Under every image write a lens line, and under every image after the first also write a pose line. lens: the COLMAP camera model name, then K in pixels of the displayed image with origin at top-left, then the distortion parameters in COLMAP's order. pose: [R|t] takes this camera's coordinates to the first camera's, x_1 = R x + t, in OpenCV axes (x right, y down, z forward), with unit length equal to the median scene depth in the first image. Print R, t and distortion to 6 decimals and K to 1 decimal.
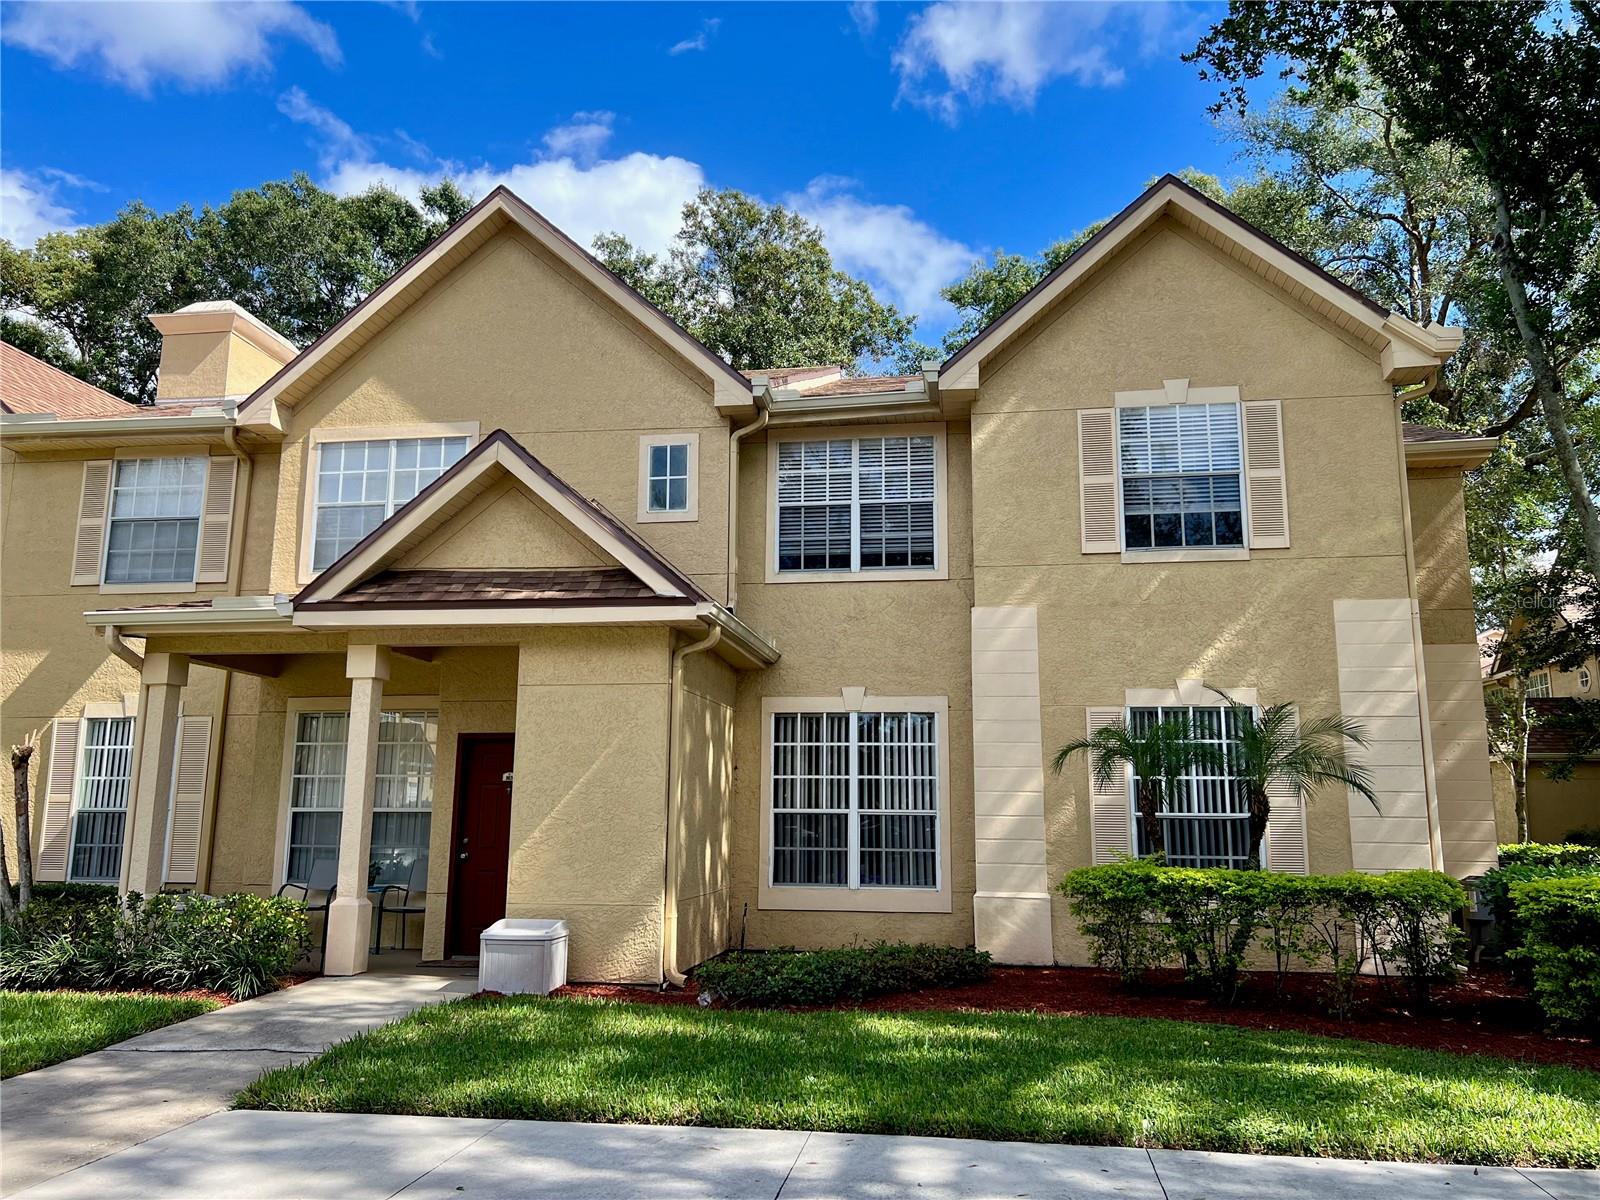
lens RADIAL K [[1176.3, 0, 802.9], [0, 1176.3, 596.2], [0, 0, 1]] dist [0.033092, -0.049937]
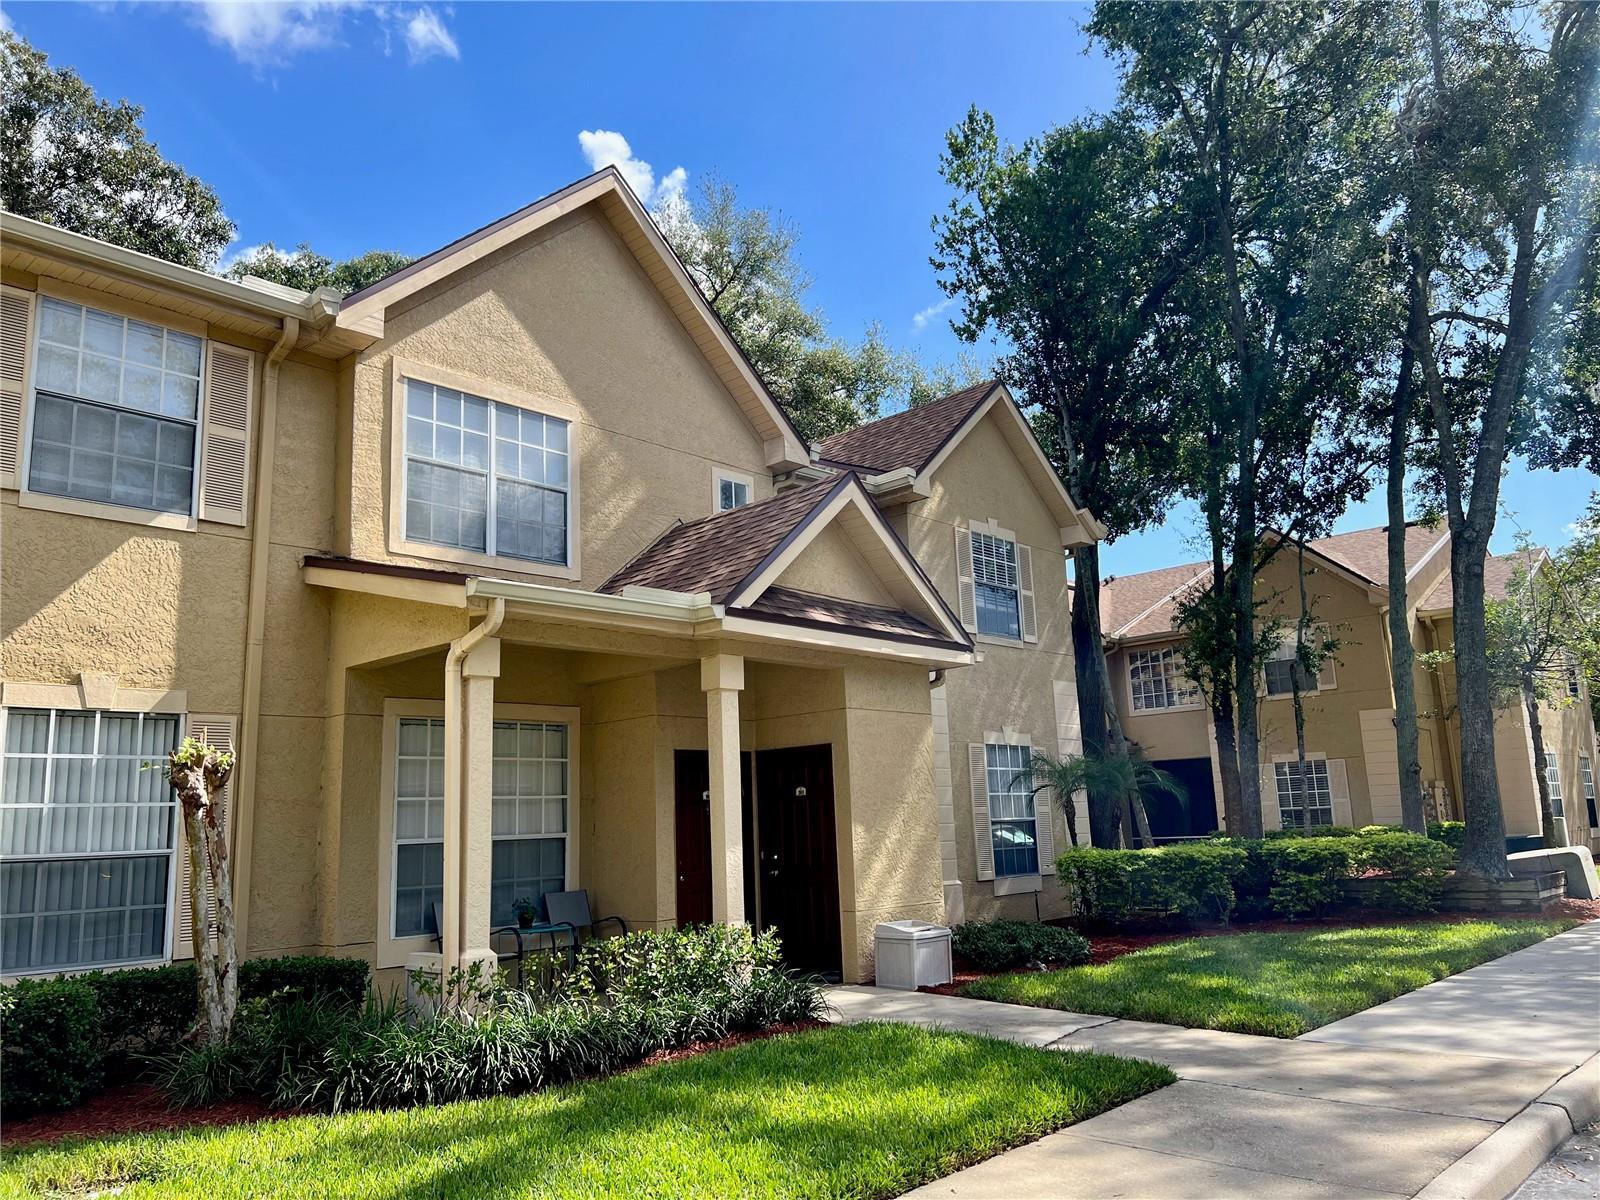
lens RADIAL K [[1201.3, 0, 791.4], [0, 1201.3, 602.4], [0, 0, 1]] dist [0.062864, -0.076581]
pose [[0.561403, 0.127939, 0.817593, -1.039514], [-0.109413, 0.990779, -0.079910, 0.064345], [-0.820278, -0.044593, 0.570225, 0.367148]]
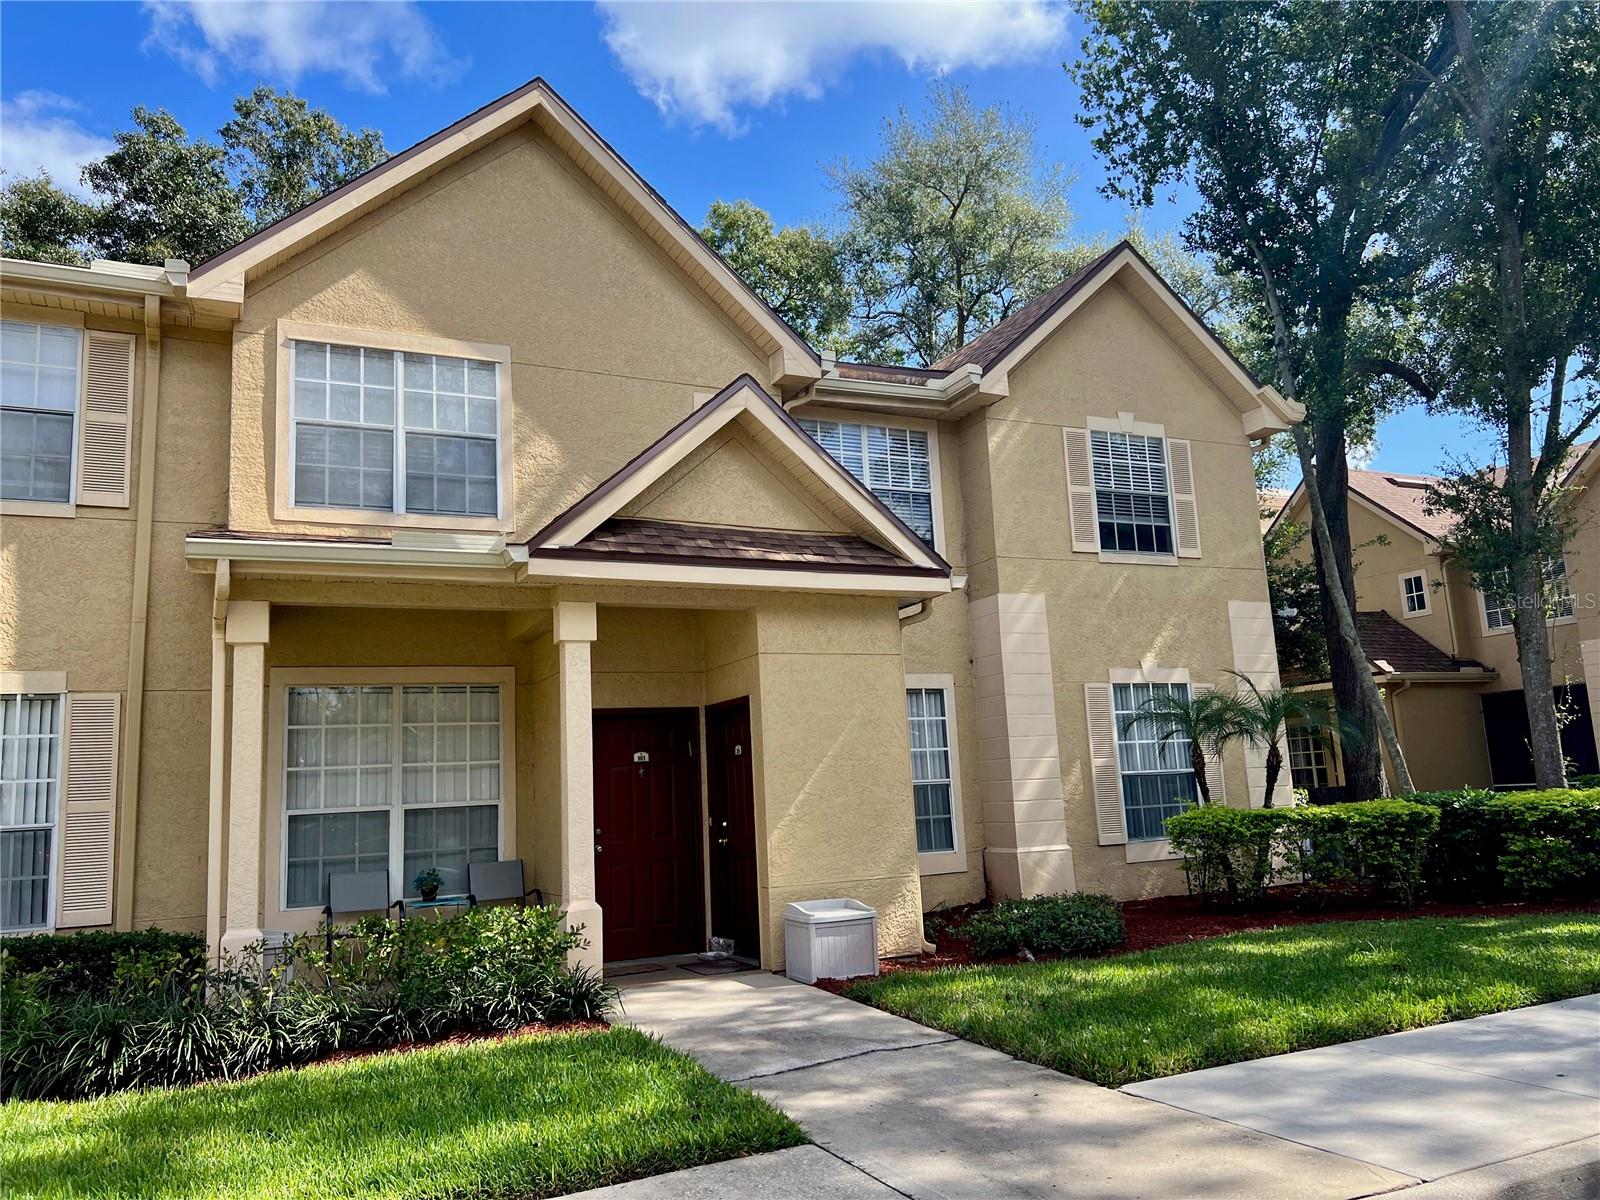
lens RADIAL K [[1193.4, 0, 792.8], [0, 1193.4, 599.7], [0, 0, 1]] dist [0.019516, 0.003999]
pose [[0.822508, 0.045771, 0.566909, -0.661157], [-0.049557, 0.998733, -0.008736, 0.035509], [-0.566591, -0.020909, 0.823734, 0.189752]]
